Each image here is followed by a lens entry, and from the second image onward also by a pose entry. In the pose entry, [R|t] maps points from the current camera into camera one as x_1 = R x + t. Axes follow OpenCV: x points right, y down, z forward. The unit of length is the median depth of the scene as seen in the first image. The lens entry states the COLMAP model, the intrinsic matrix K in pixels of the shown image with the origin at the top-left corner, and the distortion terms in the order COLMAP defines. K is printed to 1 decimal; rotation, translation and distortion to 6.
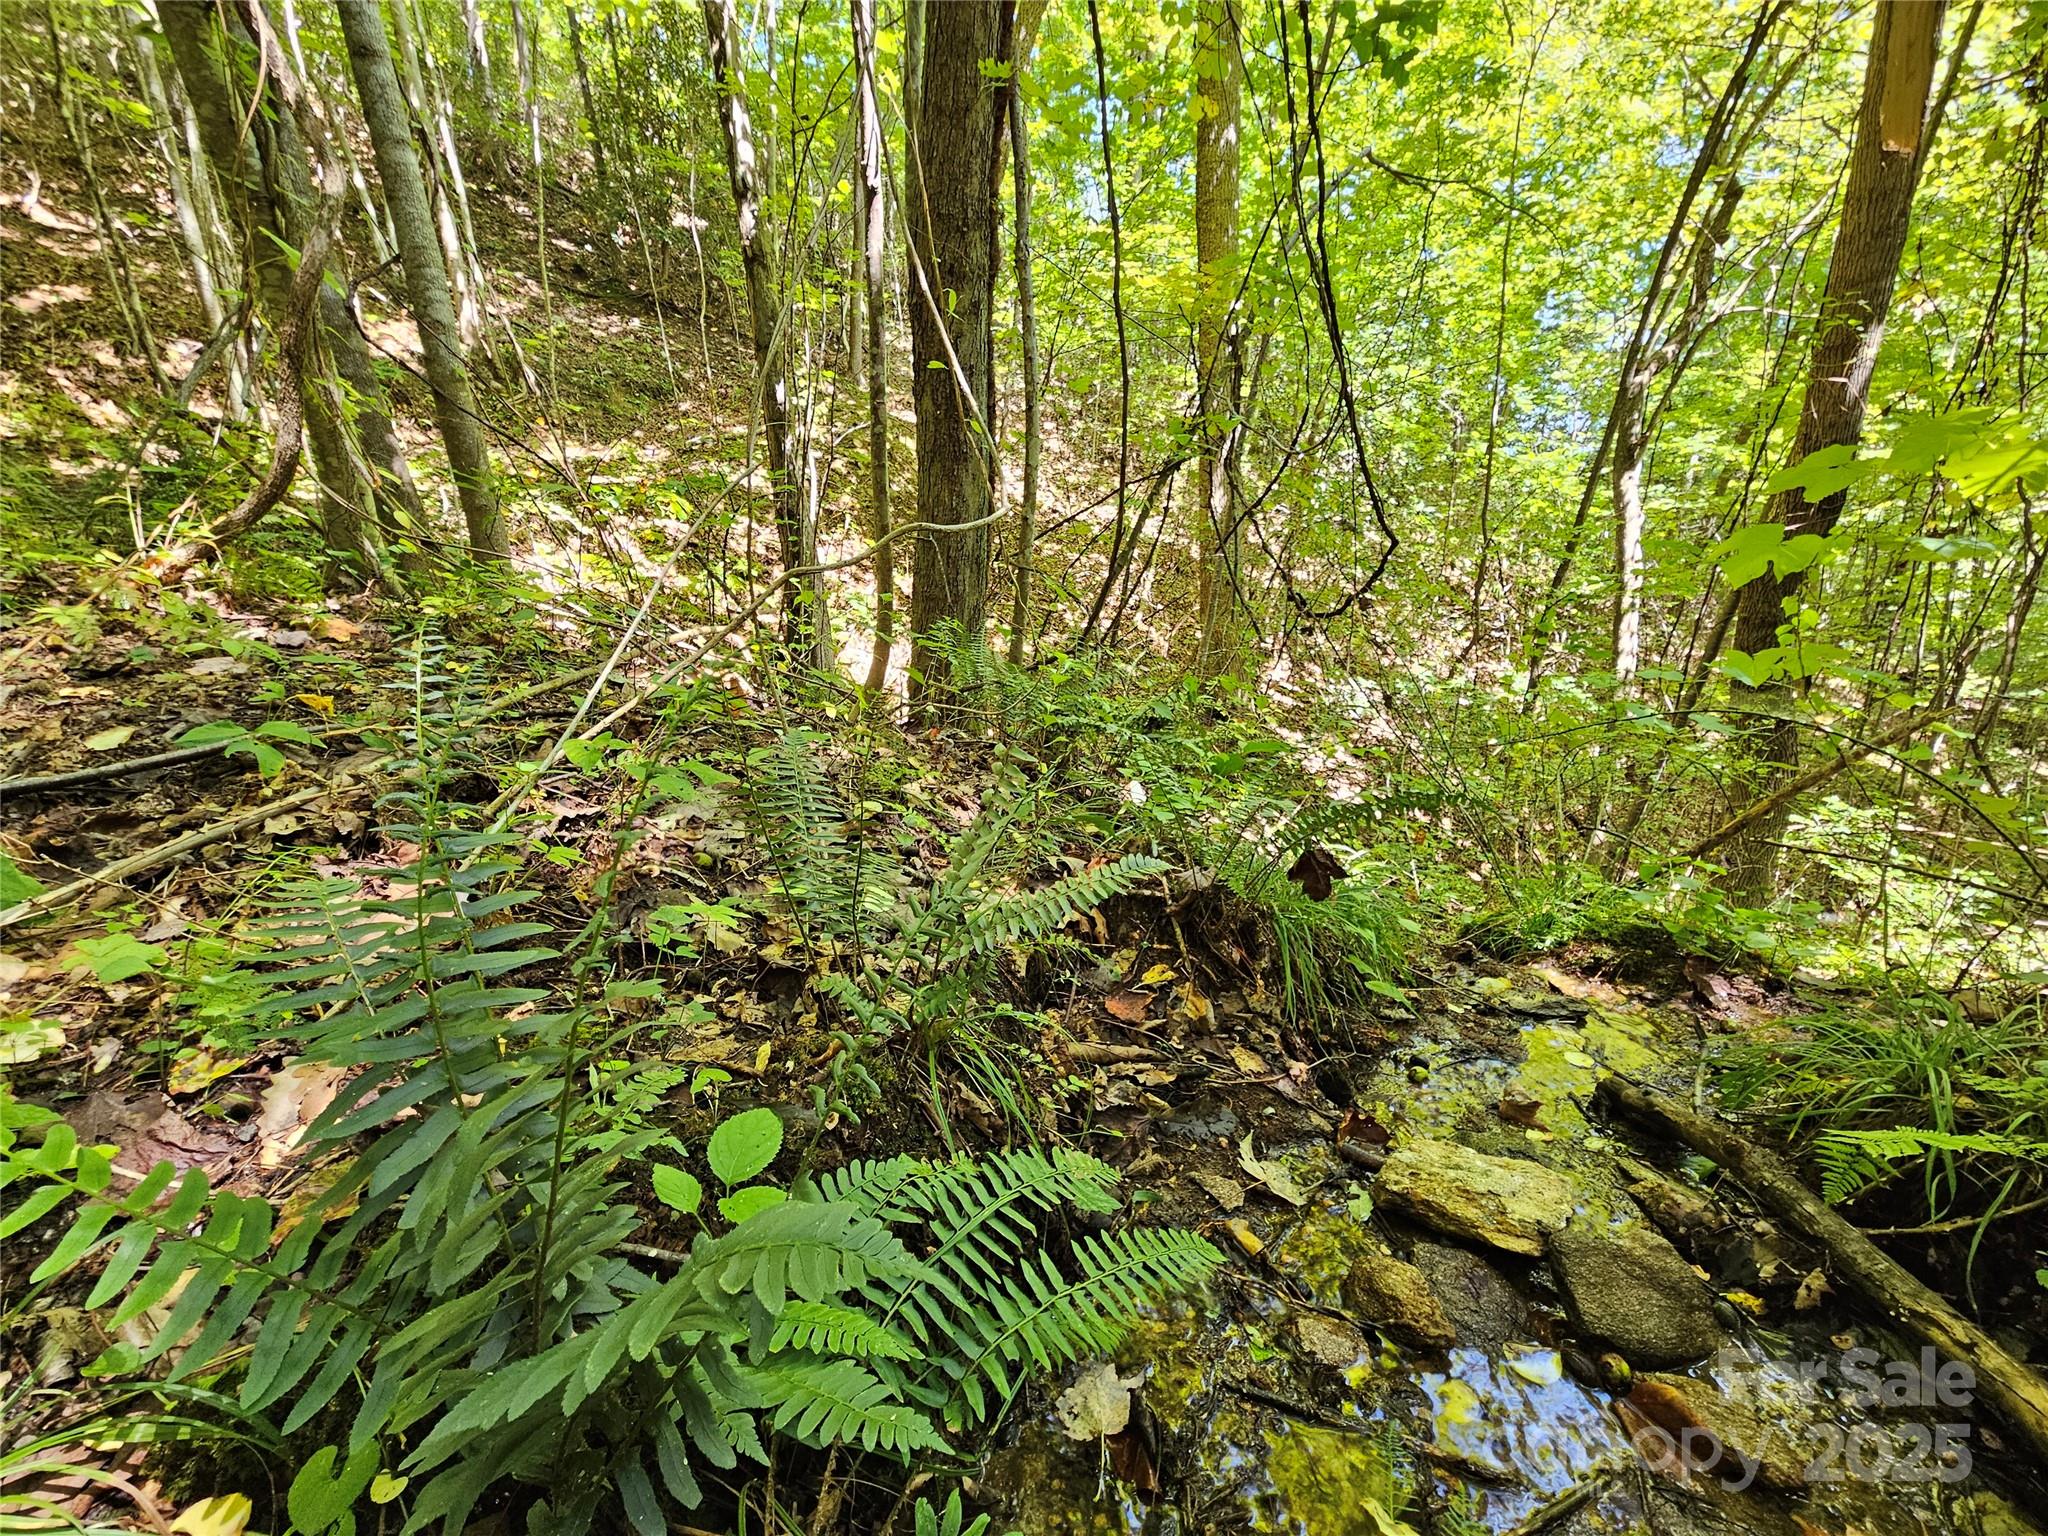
lens RADIAL K [[852.3, 0, 1024.0], [0, 852.3, 768.0], [0, 0, 1]] dist [-0.001623, -0.000032]
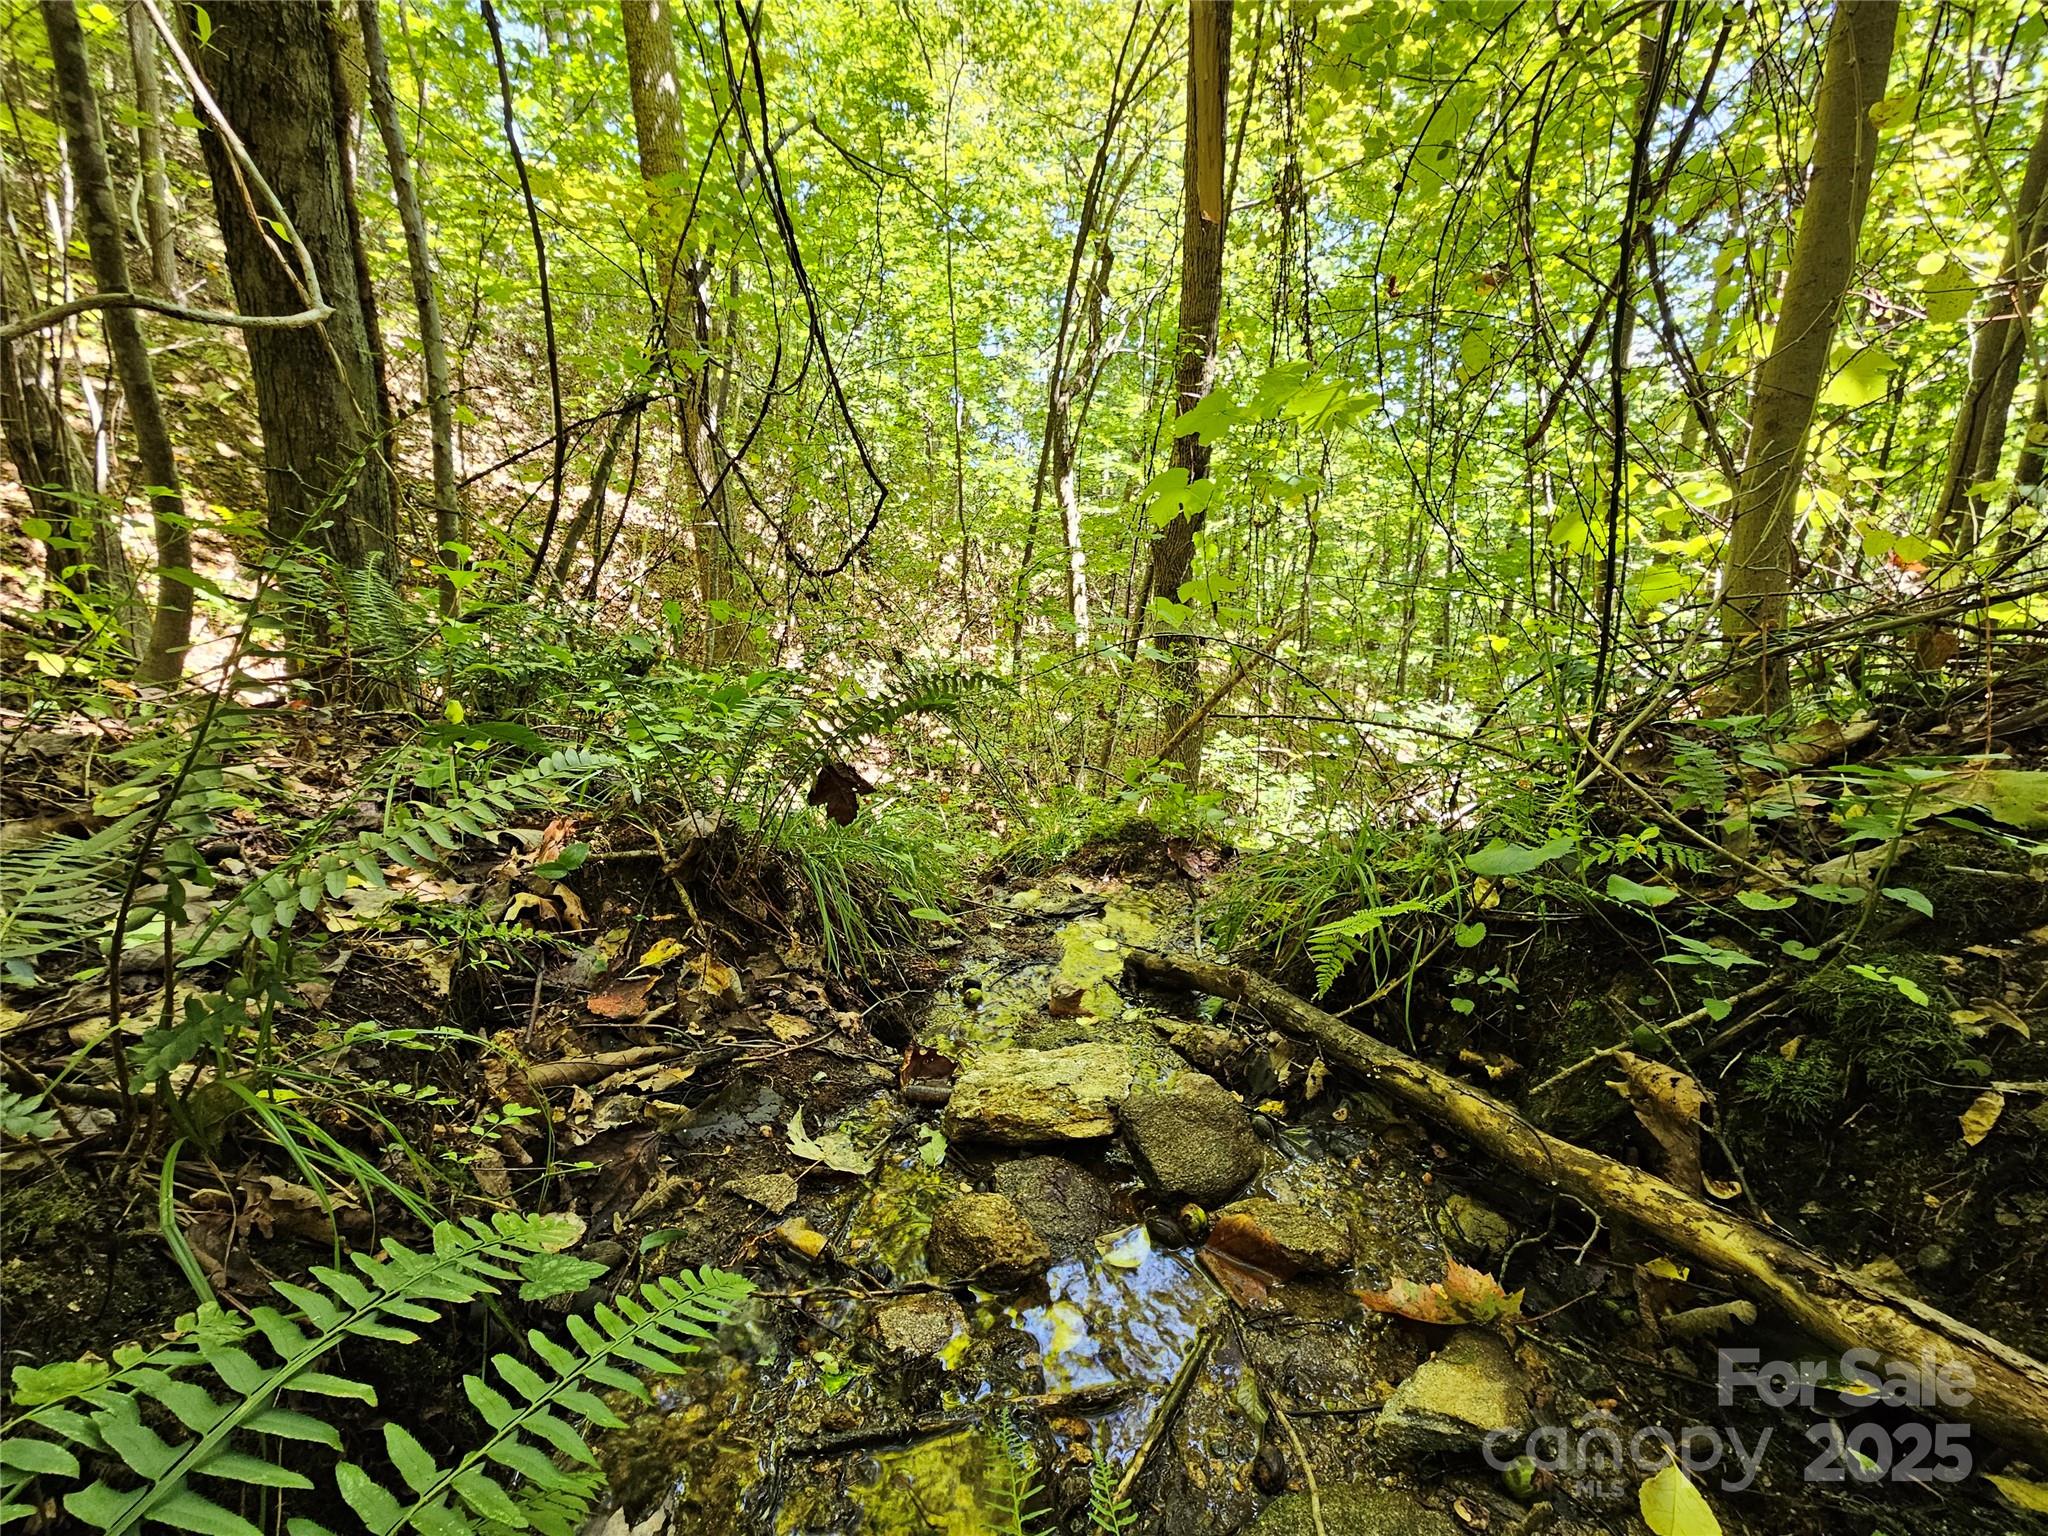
lens RADIAL K [[852.3, 0, 1024.0], [0, 852.3, 768.0], [0, 0, 1]] dist [-0.001623, -0.000032]
pose [[0.852862, -0.121252, 0.507863, 0.068537], [0.121461, 0.992051, 0.032879, 0.095818], [-0.507812, 0.033644, 0.860810, 0.165798]]
